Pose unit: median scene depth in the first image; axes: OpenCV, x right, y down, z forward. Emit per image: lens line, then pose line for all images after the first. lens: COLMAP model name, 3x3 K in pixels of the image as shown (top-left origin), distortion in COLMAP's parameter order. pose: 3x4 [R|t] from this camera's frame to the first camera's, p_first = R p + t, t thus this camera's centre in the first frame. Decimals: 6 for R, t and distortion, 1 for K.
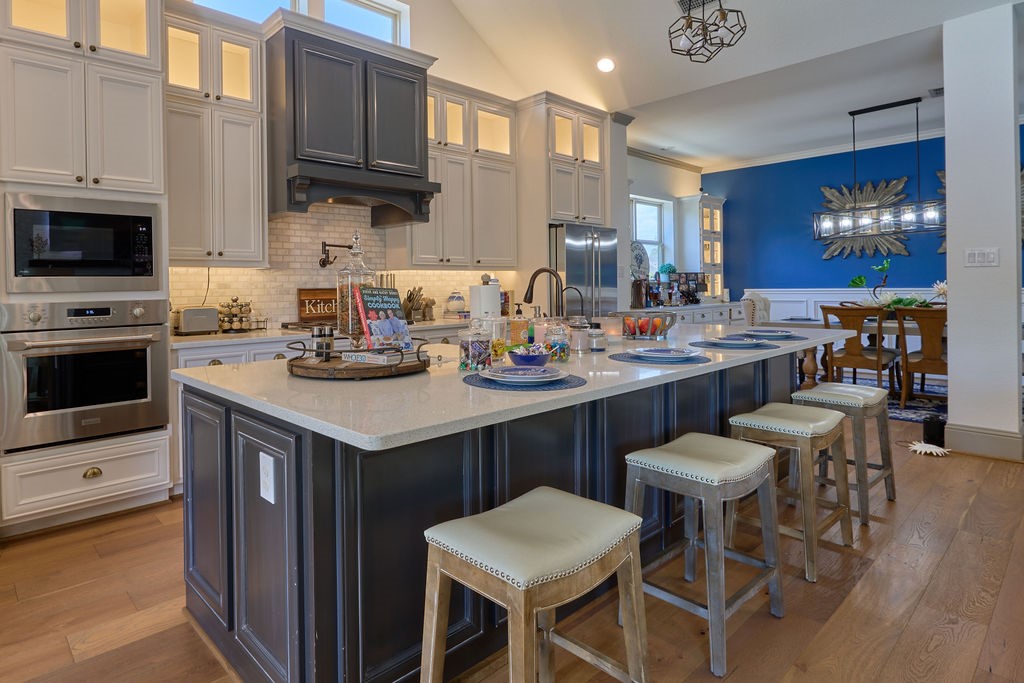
lens RADIAL K [[573.8, 0, 428.3], [0, 573.8, 284.7], [0, 0, 1]] dist [-0.003576, 0.000288]
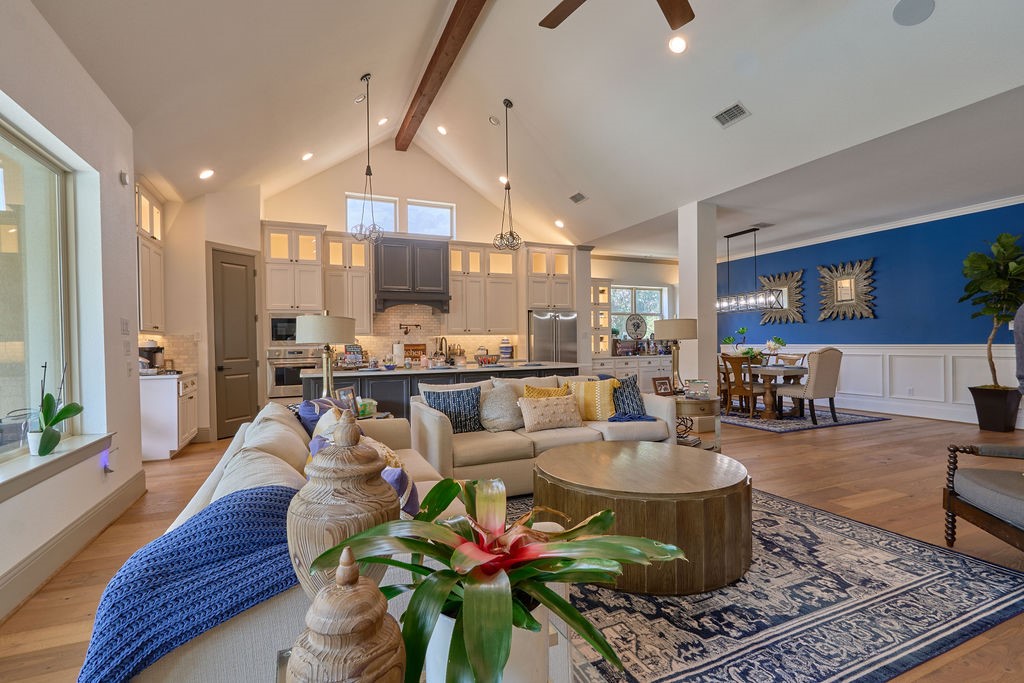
lens RADIAL K [[476.9, 0, 512.0], [0, 476.9, 341.5], [0, 0, 1]] dist [-0.002970, -0.000506]
pose [[0.958245, 0.001628, -0.285942, 0.715751], [0.000111, 0.999982, 0.006067, -0.014587], [0.285947, -0.005845, 0.958228, -0.620274]]
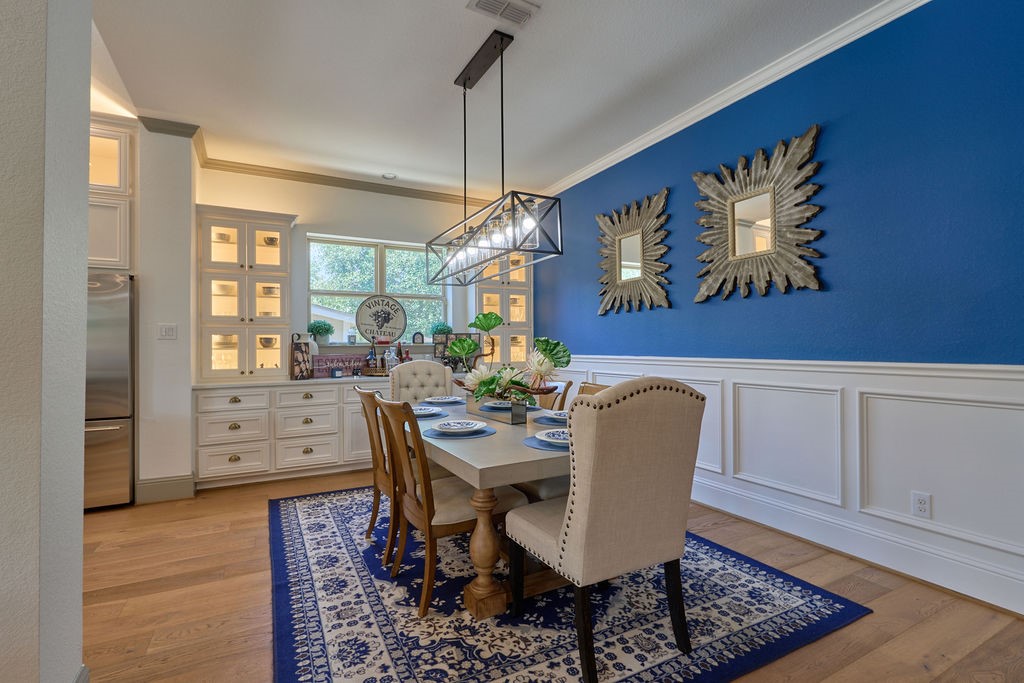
lens RADIAL K [[476.9, 0, 512.0], [0, 476.9, 341.5], [0, 0, 1]] dist [-0.002970, -0.000506]
pose [[0.976462, 0.004000, -0.215652, 1.197734], [-0.004516, 0.999988, -0.001903, -0.015431], [0.215642, 0.002832, 0.976468, 0.650905]]
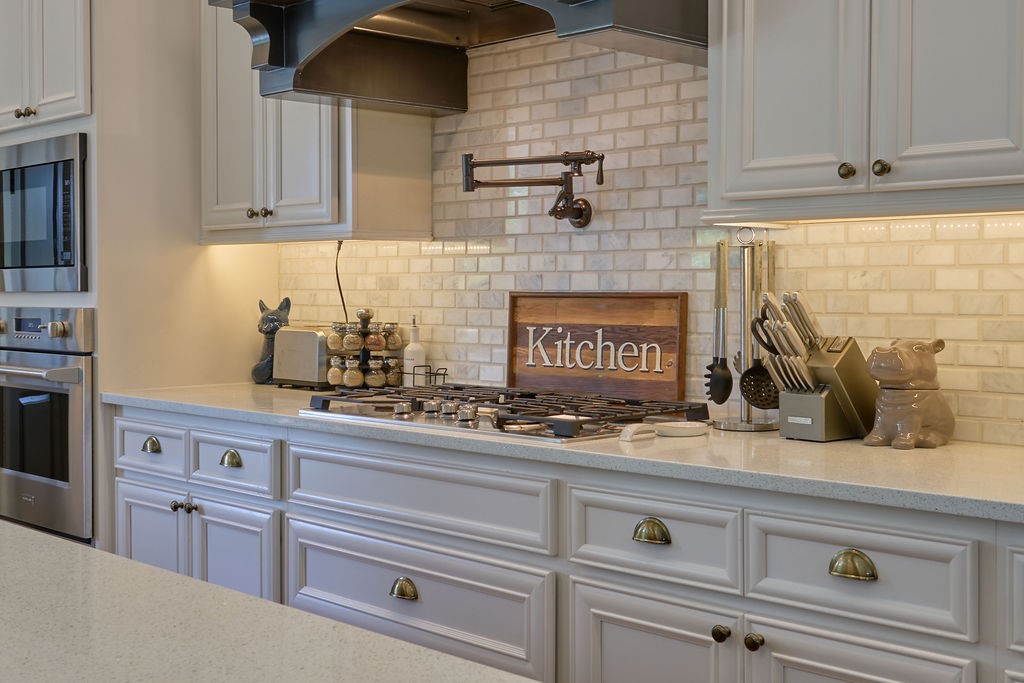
lens RADIAL K [[1290.6, 0, 511.7], [0, 1290.6, 319.1], [0, 0, 1]] dist [0.015334, 0.025254]
pose [[0.068312, 0.038130, -0.996935, 0.533886], [0.003872, 0.999252, 0.038484, -0.006896], [0.997657, -0.006489, 0.068113, 0.898634]]
